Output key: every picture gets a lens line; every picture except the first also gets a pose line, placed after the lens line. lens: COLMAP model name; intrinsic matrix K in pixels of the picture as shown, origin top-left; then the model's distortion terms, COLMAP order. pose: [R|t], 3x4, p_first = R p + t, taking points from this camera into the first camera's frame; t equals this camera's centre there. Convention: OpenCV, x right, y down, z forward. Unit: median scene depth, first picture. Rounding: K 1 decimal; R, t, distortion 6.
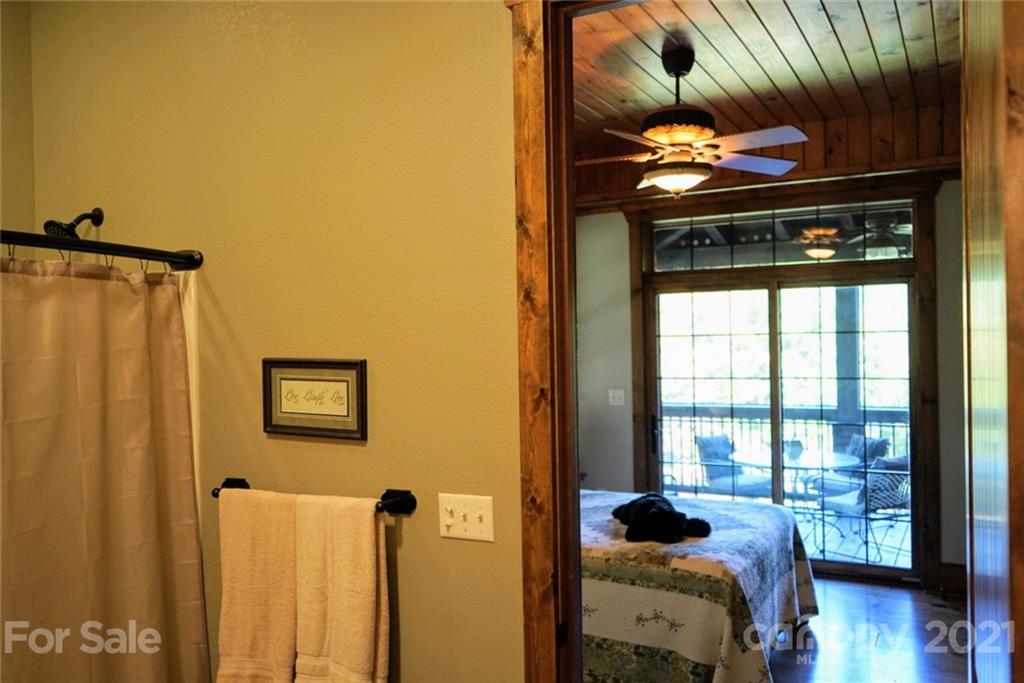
lens RADIAL K [[824.3, 0, 508.1], [0, 824.3, 341.8], [0, 0, 1]] dist [-0.021340, 0.022525]
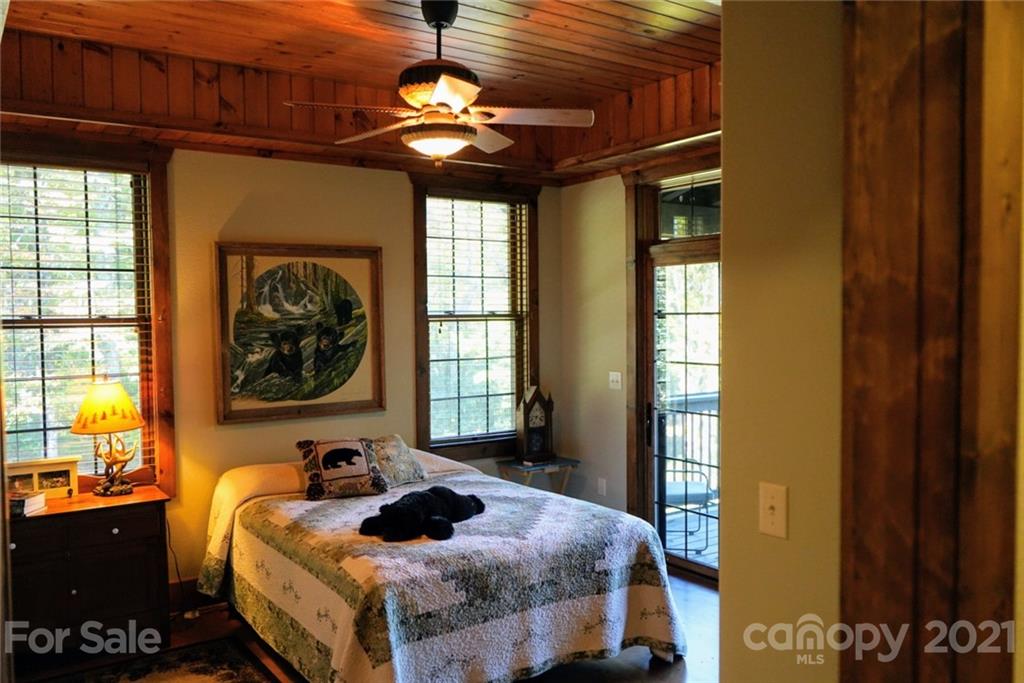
lens RADIAL K [[824.3, 0, 506.0], [0, 824.3, 344.4], [0, 0, 1]] dist [-0.021340, 0.022525]
pose [[0.898966, 0.026496, -0.437217, 0.673716], [-0.008112, 0.999005, 0.043862, -0.018634], [0.437944, -0.035884, 0.898286, 0.215308]]
